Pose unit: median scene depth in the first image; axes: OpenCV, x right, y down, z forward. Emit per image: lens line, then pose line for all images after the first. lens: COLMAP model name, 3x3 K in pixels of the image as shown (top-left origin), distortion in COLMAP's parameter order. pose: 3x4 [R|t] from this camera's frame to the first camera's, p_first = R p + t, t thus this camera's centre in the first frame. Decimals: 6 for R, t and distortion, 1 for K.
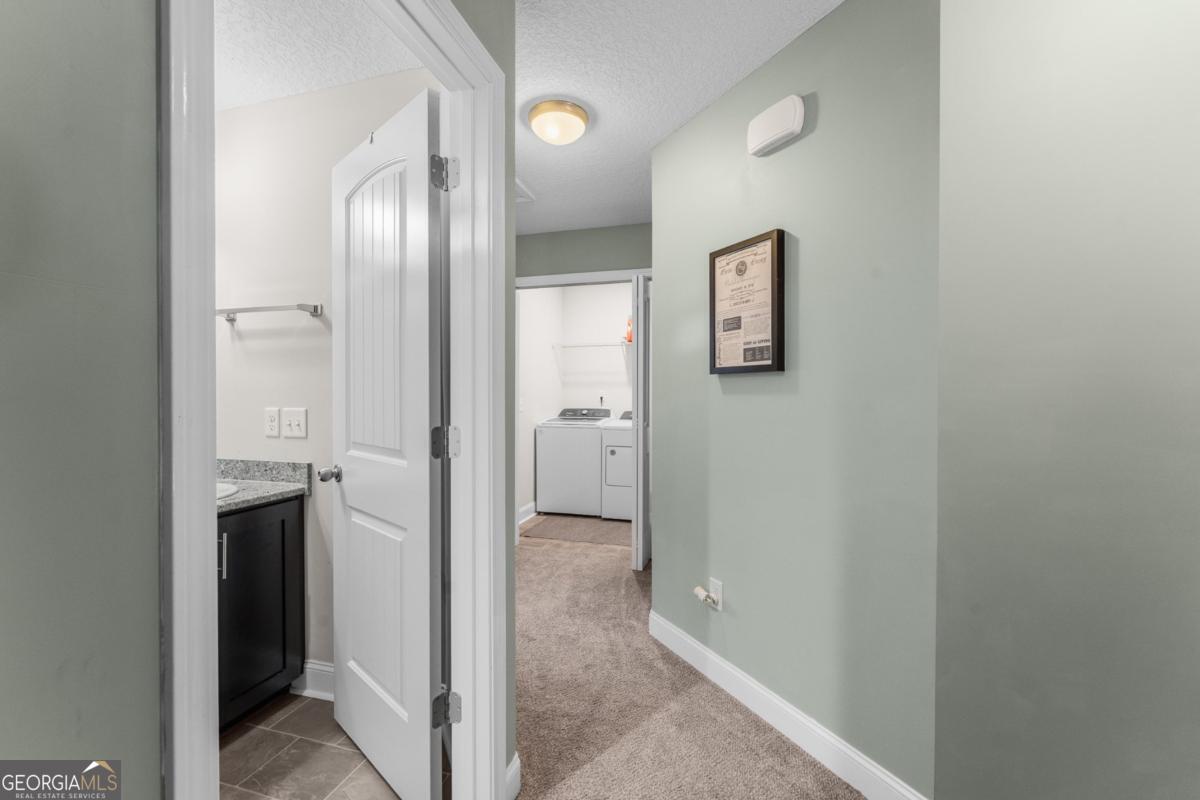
lens RADIAL K [[483.2, 0, 603.8], [0, 483.2, 399.3], [0, 0, 1]] dist [0.001784, -0.000742]
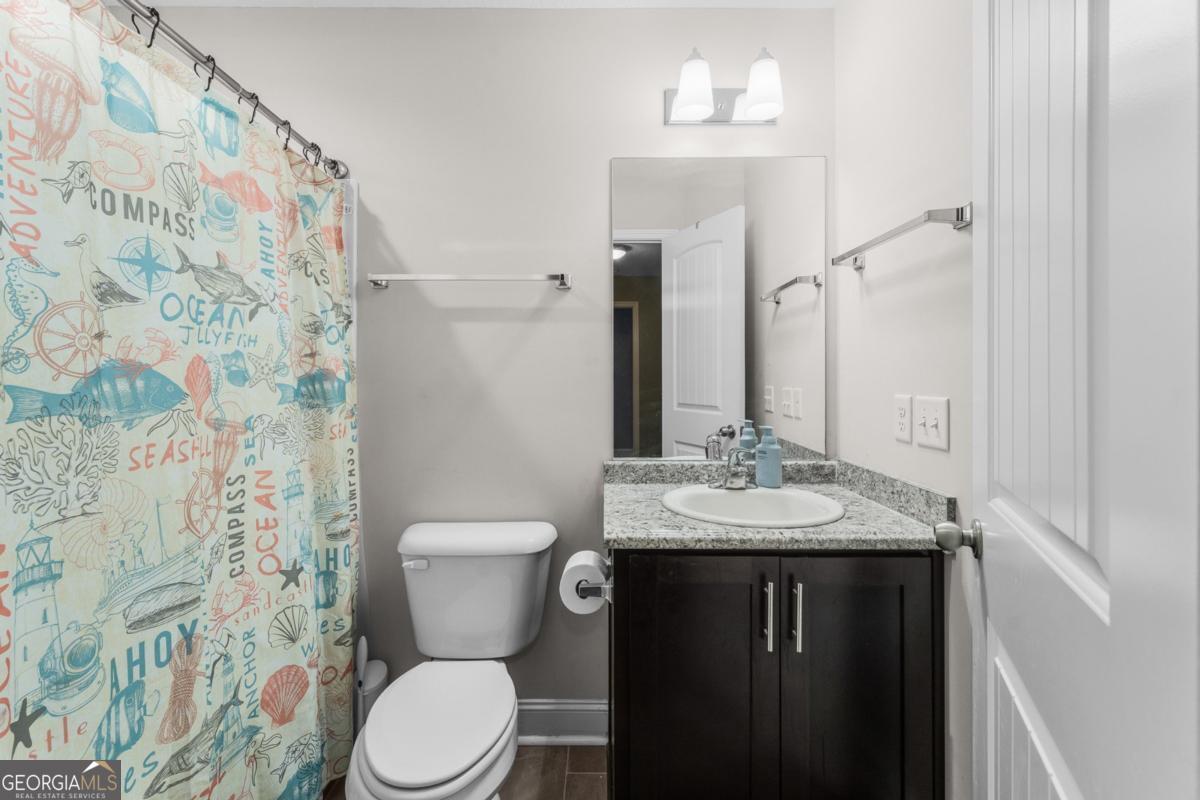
lens RADIAL K [[528.9, 0, 600.5], [0, 528.9, 379.2], [0, 0, 1]] dist [0.014285, -0.000756]
pose [[0.259151, 0.005634, -0.965820, -0.124869], [-0.002442, 0.999984, 0.005178, -0.005308], [0.965834, 0.001017, 0.259160, 0.451770]]
